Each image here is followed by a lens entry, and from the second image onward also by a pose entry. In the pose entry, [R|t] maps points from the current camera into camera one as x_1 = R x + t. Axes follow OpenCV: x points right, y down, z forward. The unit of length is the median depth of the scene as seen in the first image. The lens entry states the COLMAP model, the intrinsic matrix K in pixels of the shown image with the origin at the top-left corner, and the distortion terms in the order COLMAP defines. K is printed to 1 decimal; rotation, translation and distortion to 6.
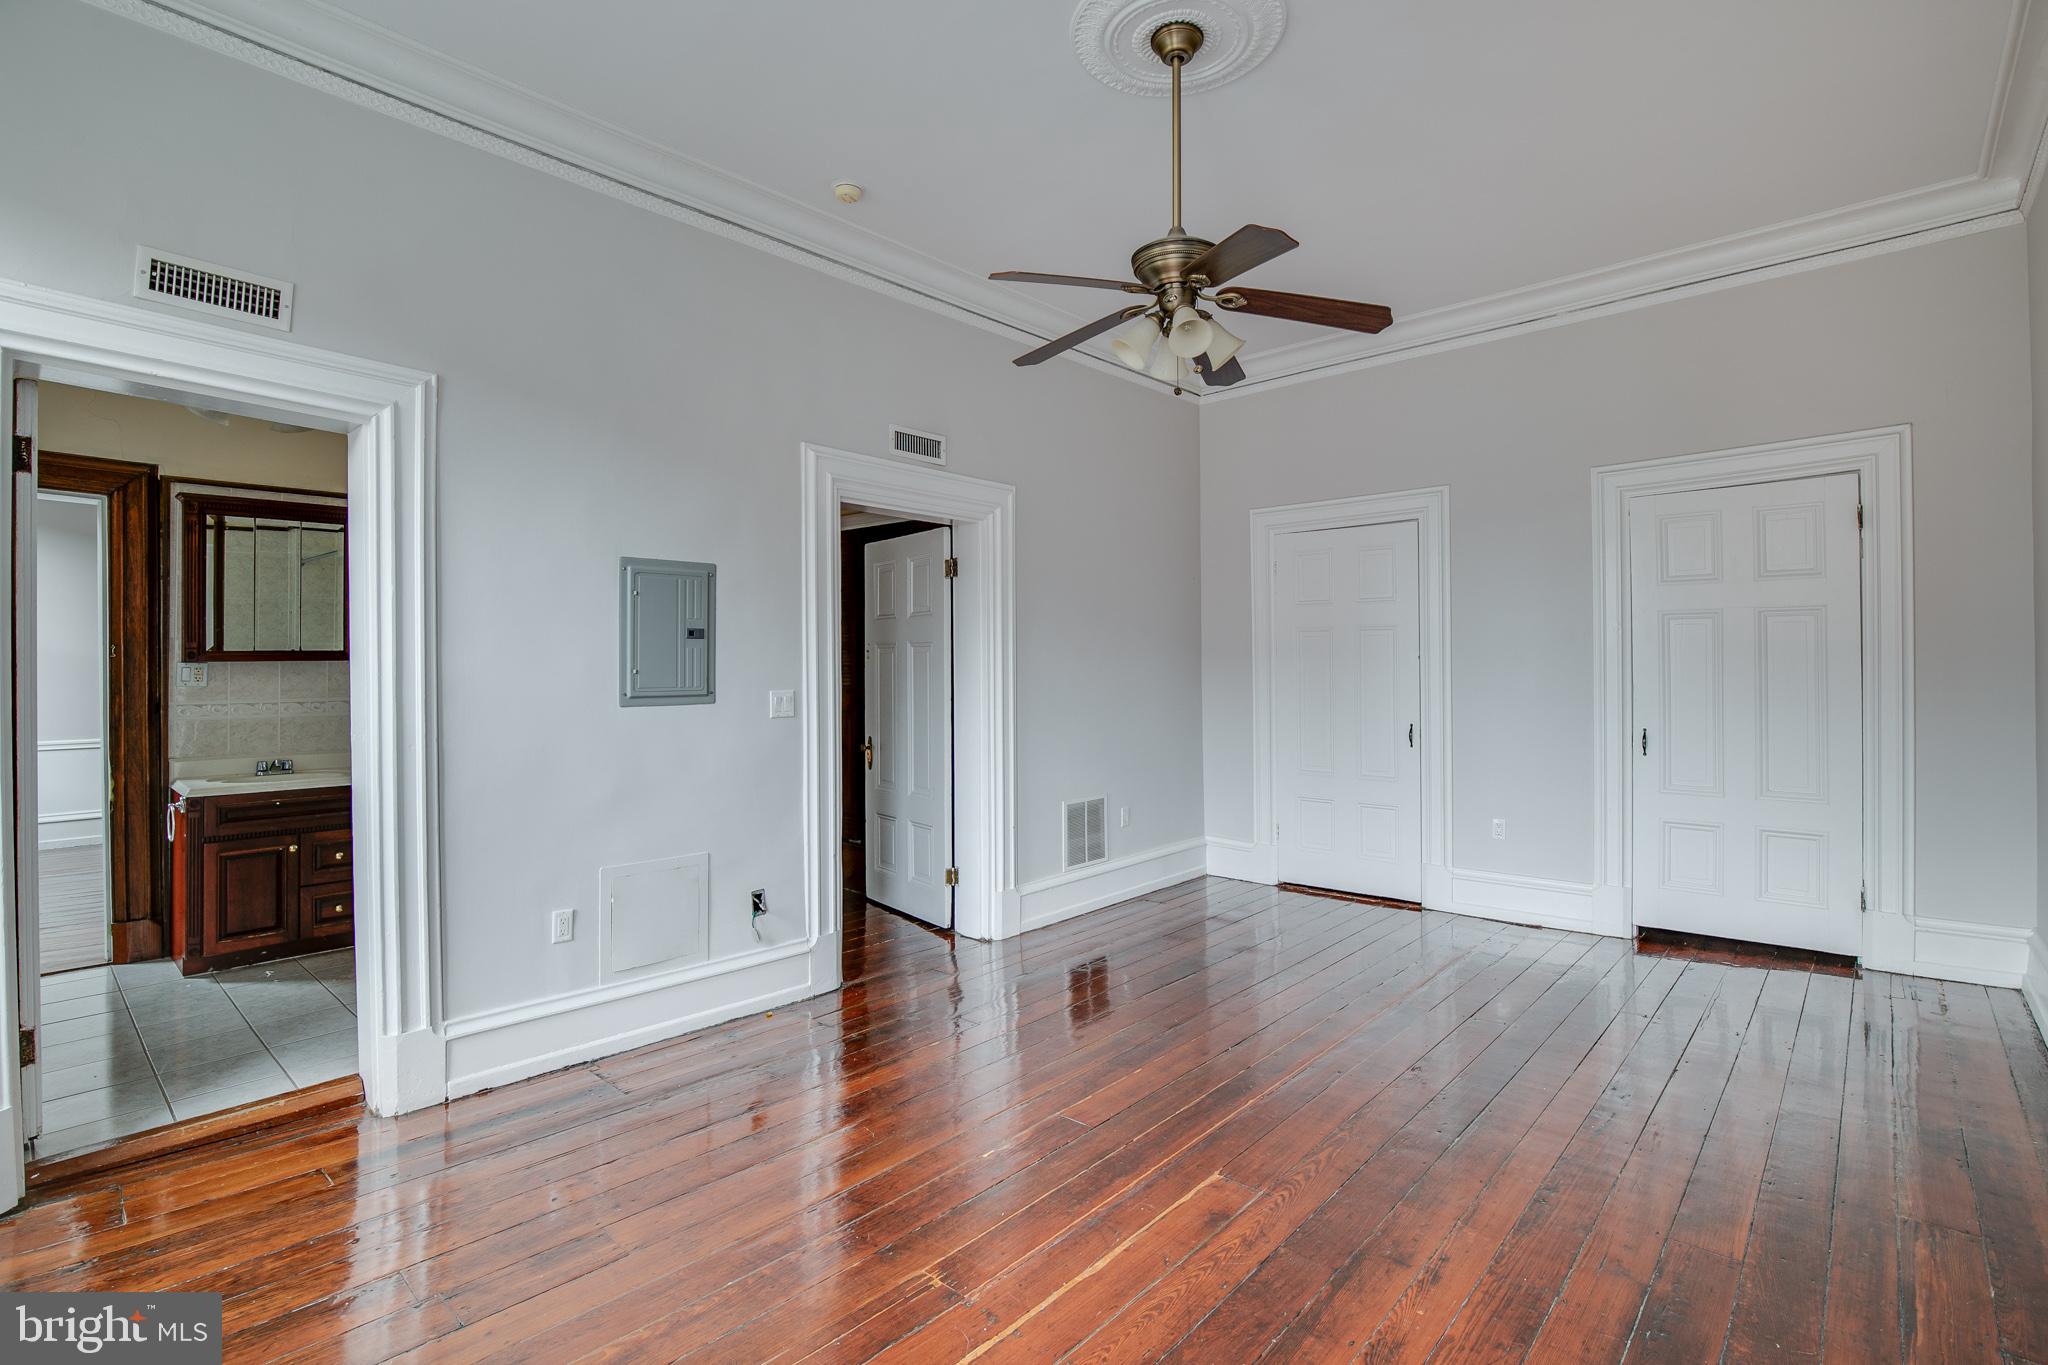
lens RADIAL K [[956.8, 0, 1035.1], [0, 956.8, 653.1], [0, 0, 1]] dist [-0.021491, 0.000492]
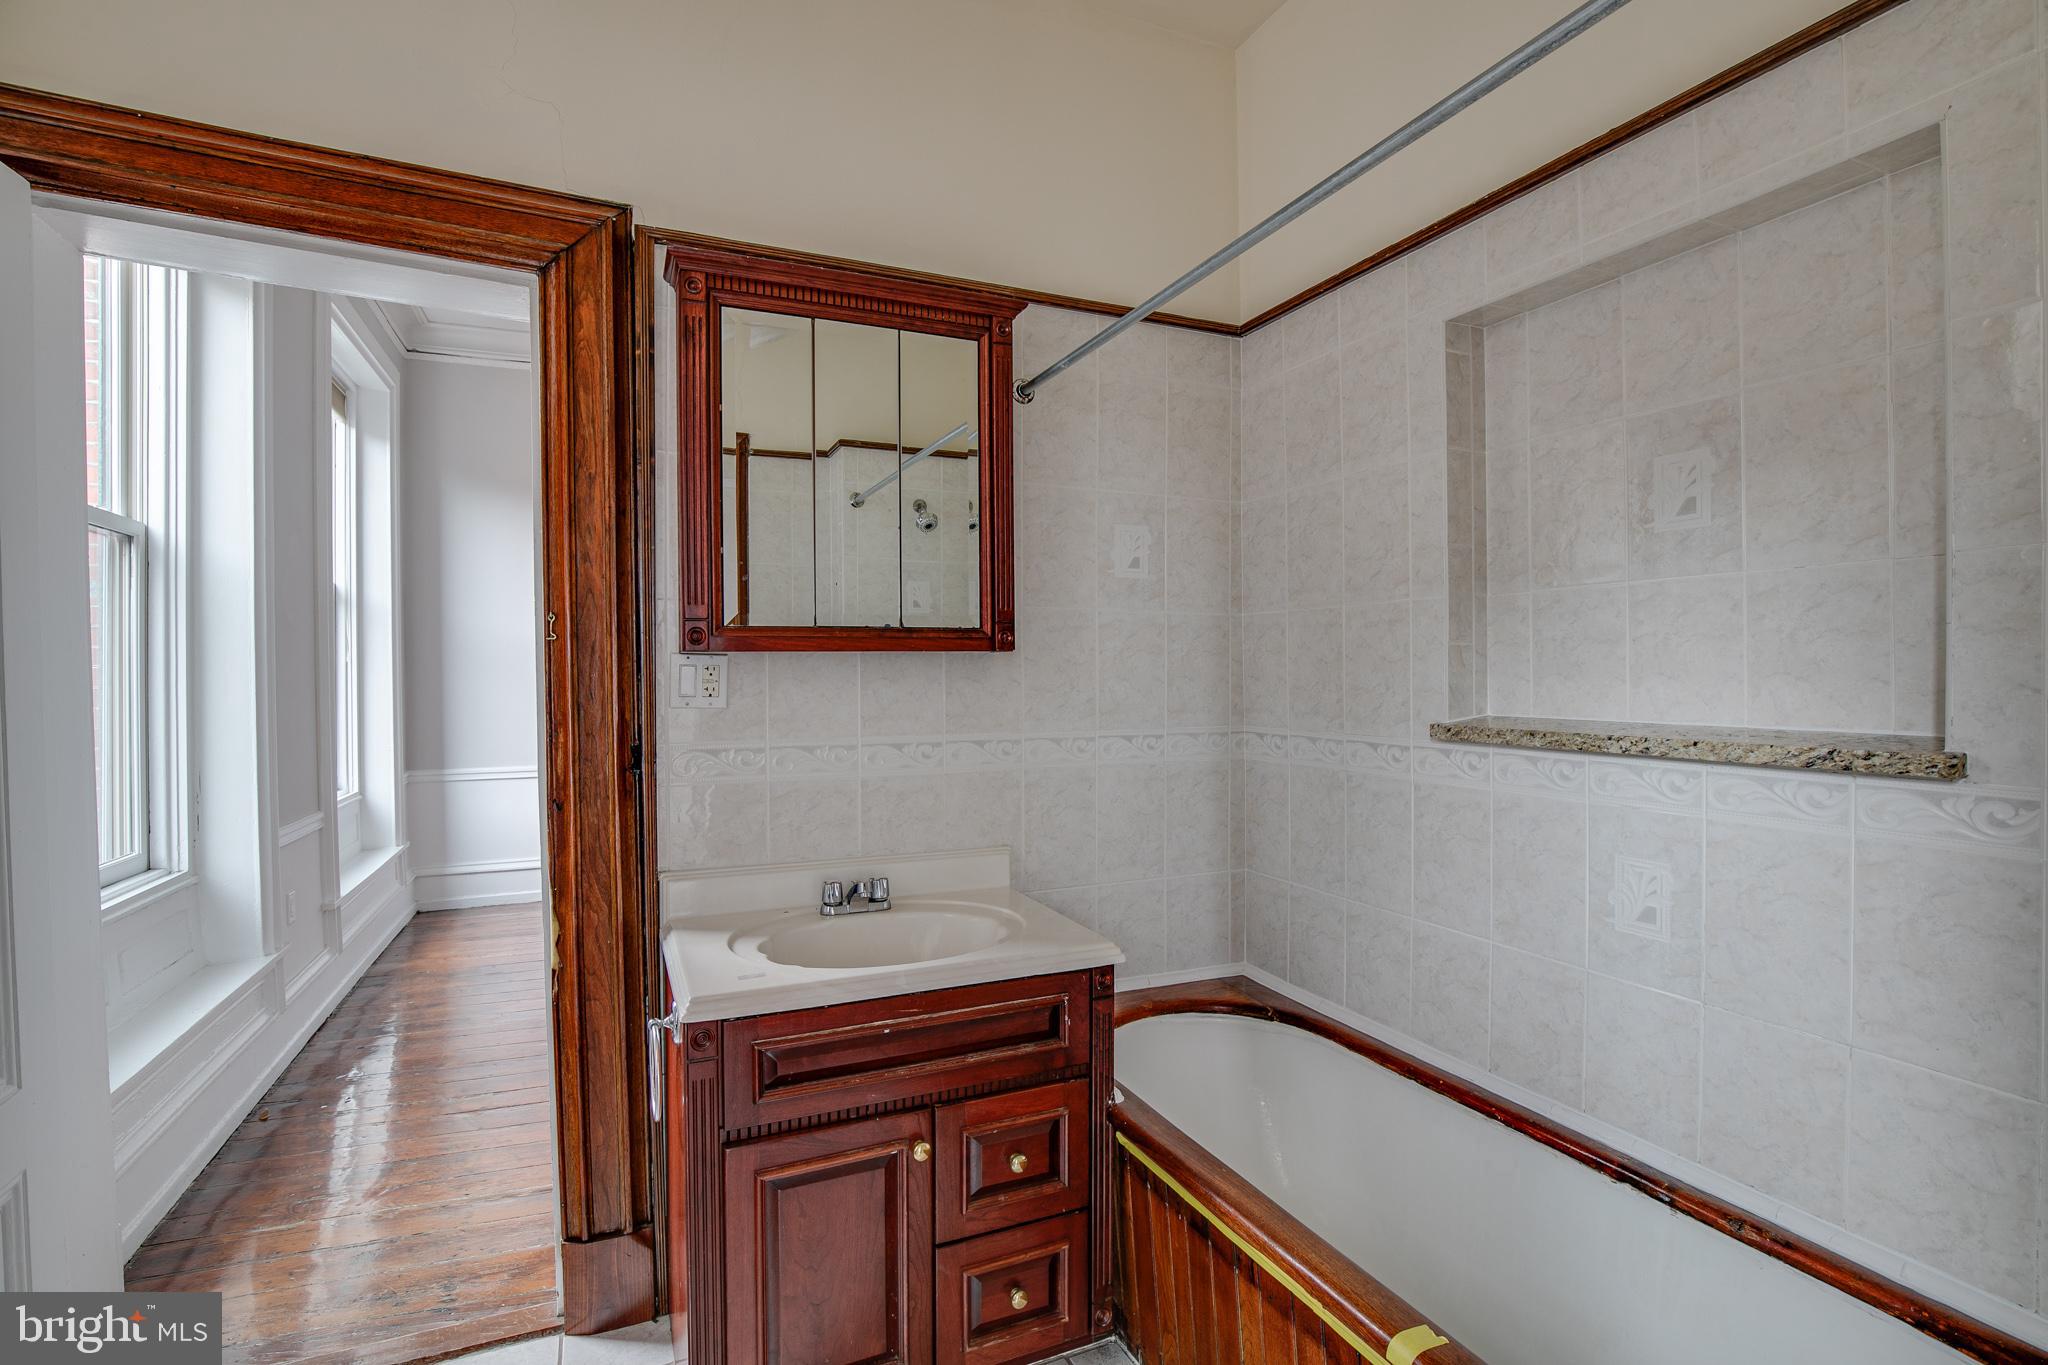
lens RADIAL K [[954.8, 0, 1029.7], [0, 954.8, 684.0], [0, 0, 1]] dist [-0.029512, -0.000022]
pose [[0.914576, 0.004390, -0.404389, -0.594544], [0.005497, 0.999714, 0.023283, 0.014811], [0.404376, -0.023517, 0.914291, 0.677874]]
